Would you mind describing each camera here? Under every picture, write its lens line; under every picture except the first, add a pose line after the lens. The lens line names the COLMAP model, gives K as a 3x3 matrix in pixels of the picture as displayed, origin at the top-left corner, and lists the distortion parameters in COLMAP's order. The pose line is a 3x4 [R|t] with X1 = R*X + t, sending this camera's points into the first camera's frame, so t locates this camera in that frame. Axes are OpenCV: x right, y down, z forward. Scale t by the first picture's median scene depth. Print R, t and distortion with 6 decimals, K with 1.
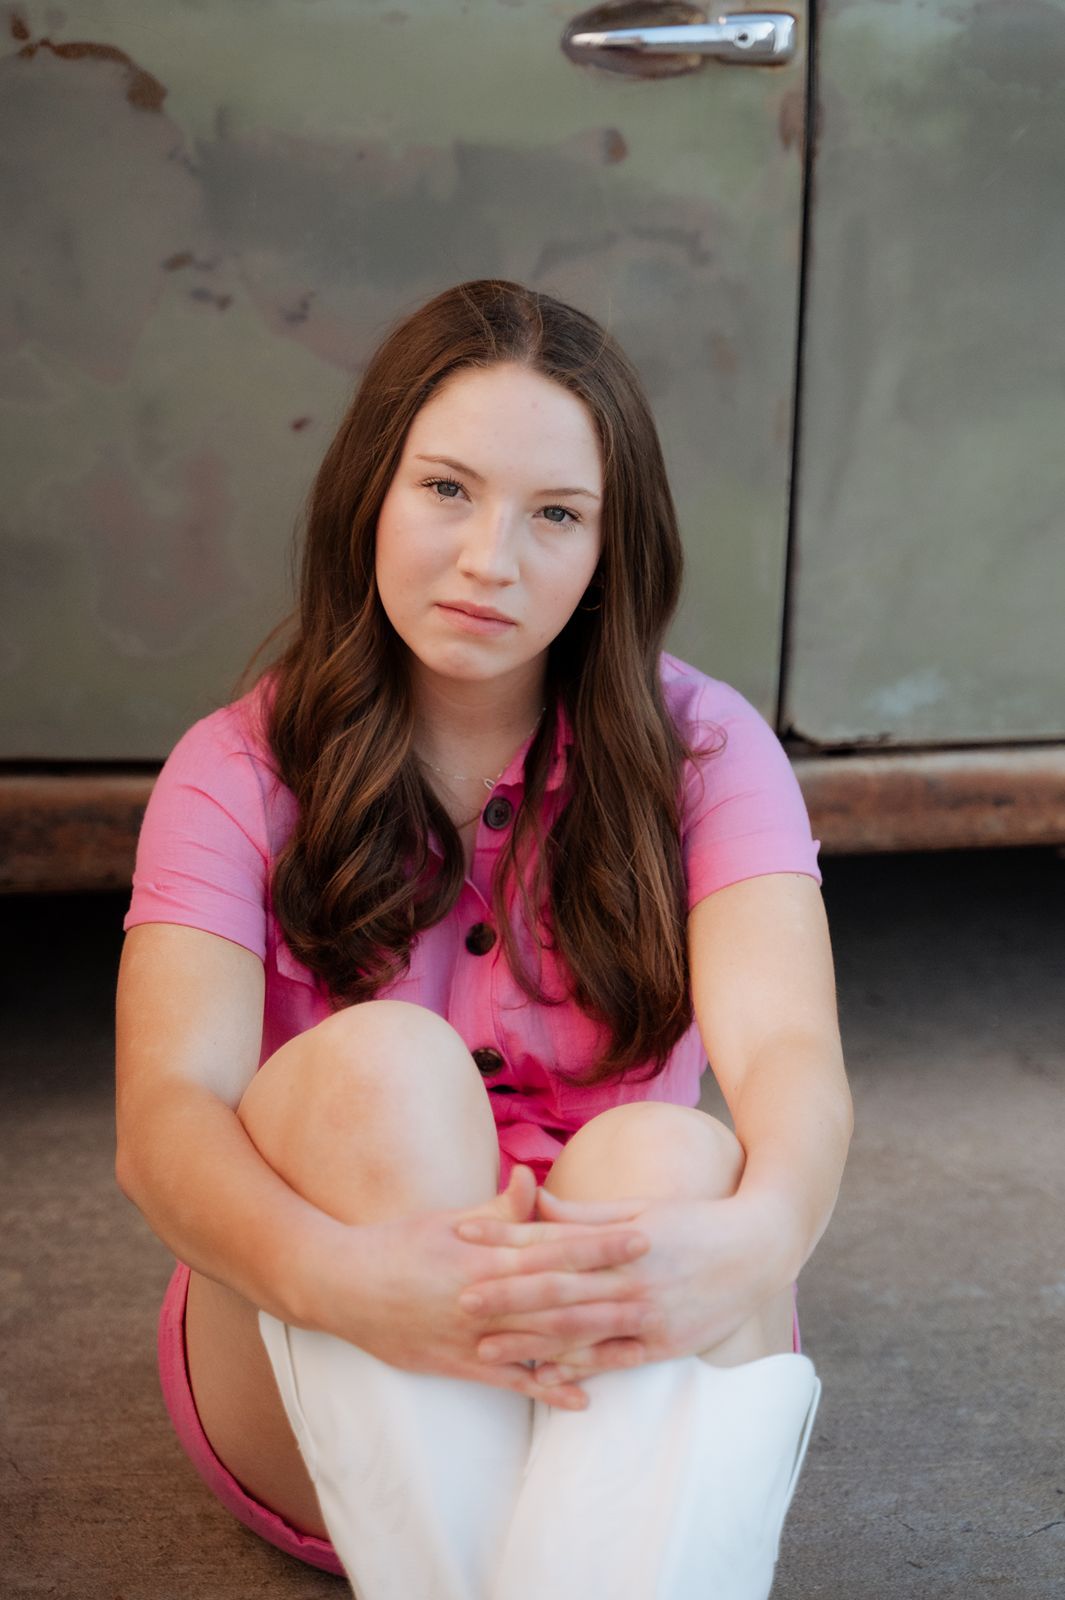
lens RADIAL K [[3823.0, 0, 530.4], [0, 3823.0, 800.6], [0, 0, 1]] dist [0.039171, 0.000000]
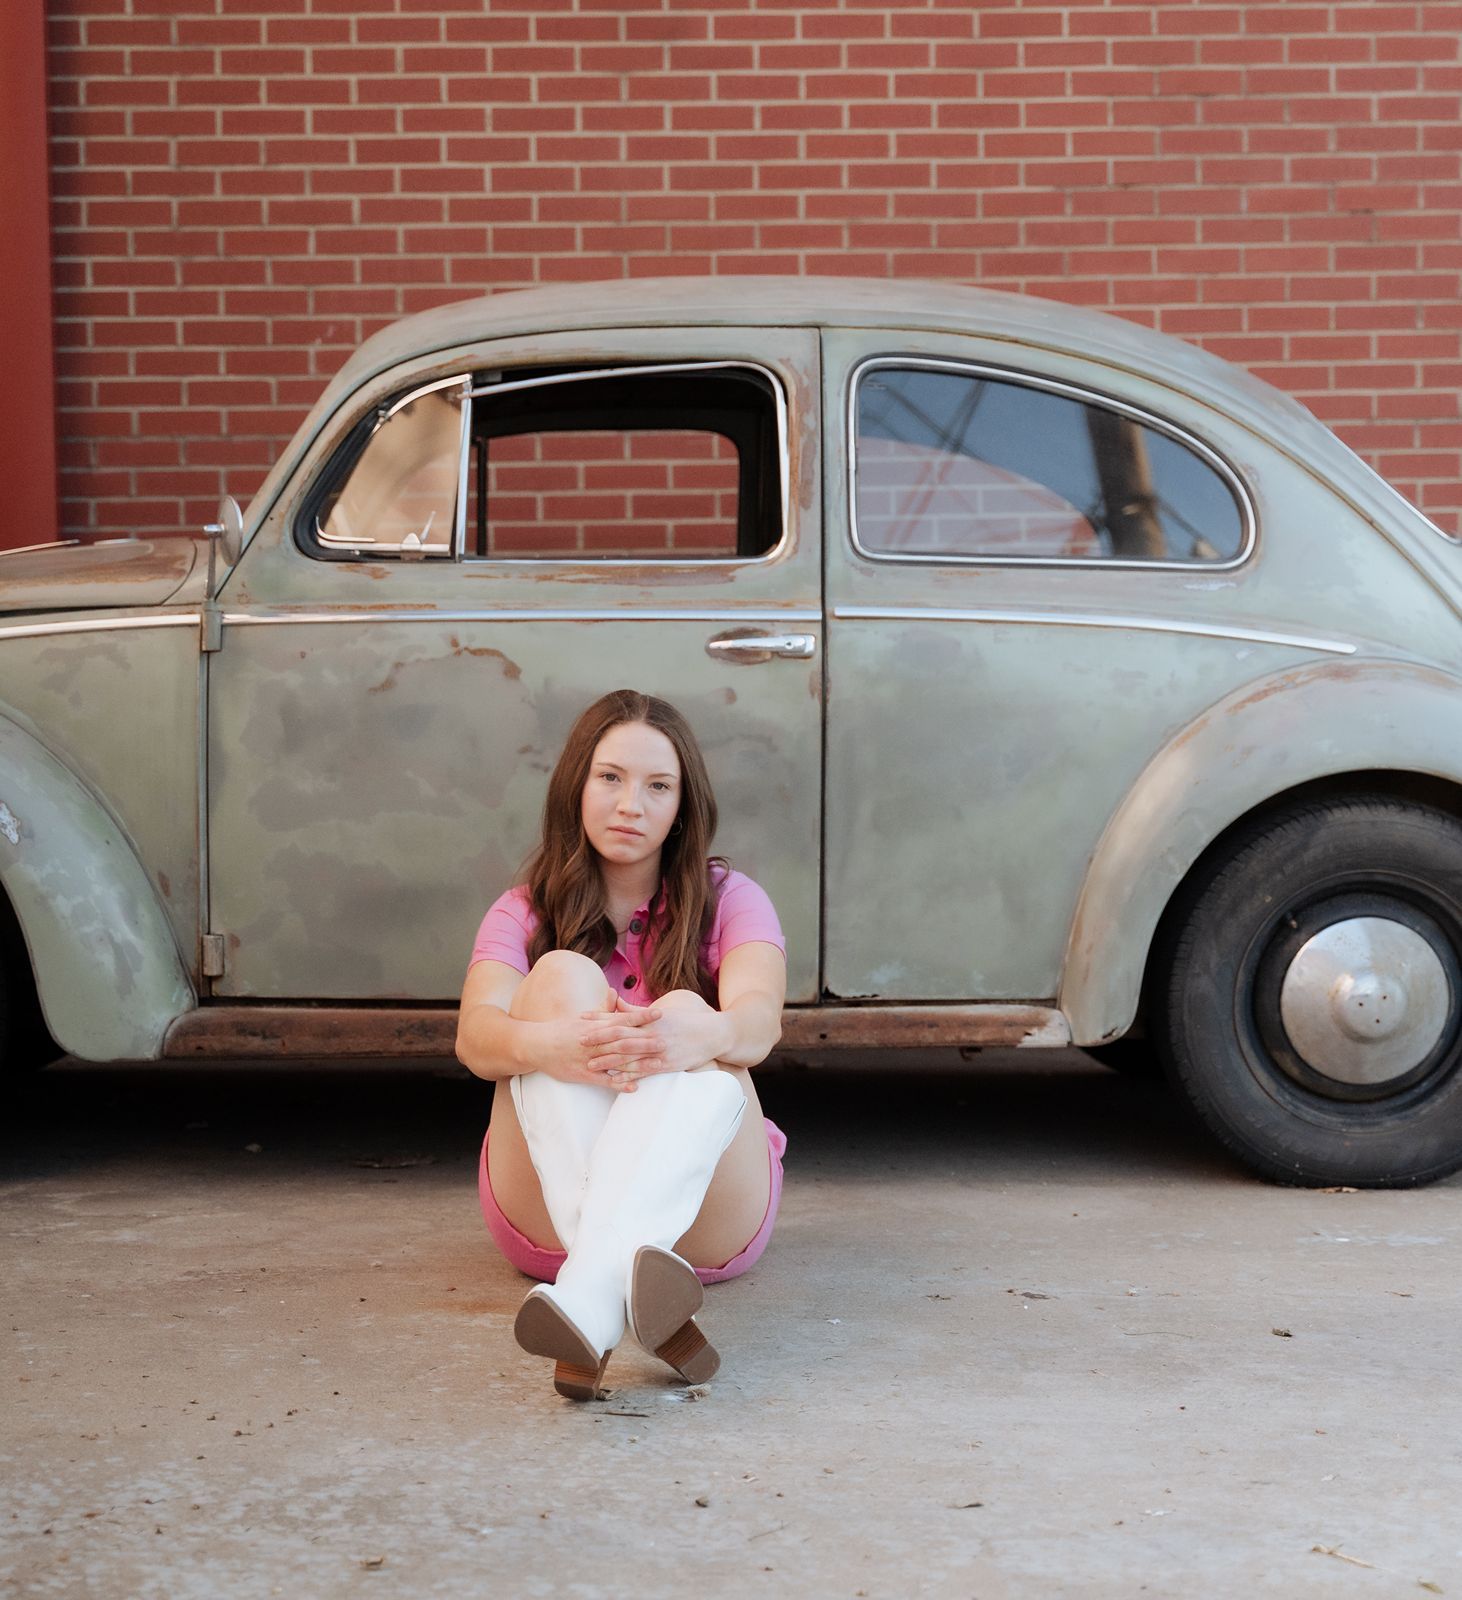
lens RADIAL K [[2966.2, 0, 738.2], [0, 2966.2, 812.0], [0, 0, 1]] dist [0.031813, 0.000000]
pose [[0.996234, -0.008550, -0.086281, 0.169068], [-0.016982, 0.956610, -0.290877, 0.372697], [0.085024, 0.291247, 0.952862, -0.554215]]
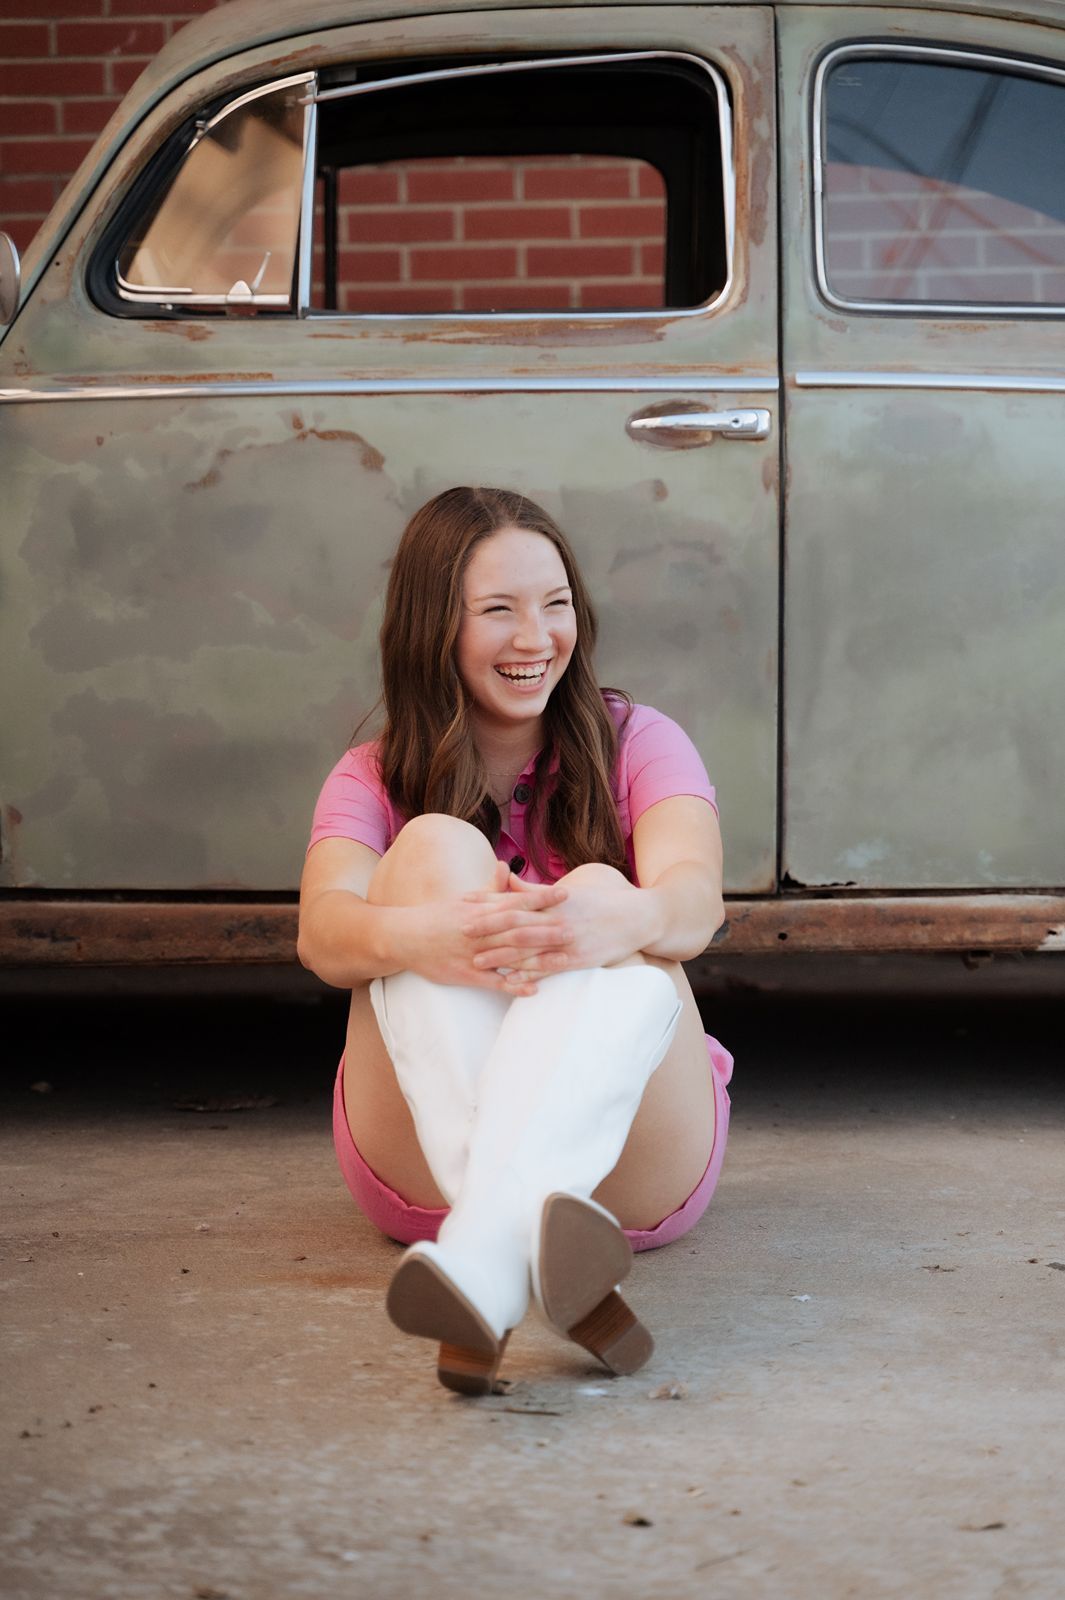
lens RADIAL K [[3823.0, 0, 526.7], [0, 3823.0, 791.4], [0, 0, 1]] dist [0.039171, 0.000000]
pose [[0.992583, -0.010590, -0.121106, 0.162040], [-0.022003, 0.964095, -0.264644, 0.384009], [0.119560, 0.265346, 0.956711, -0.523572]]
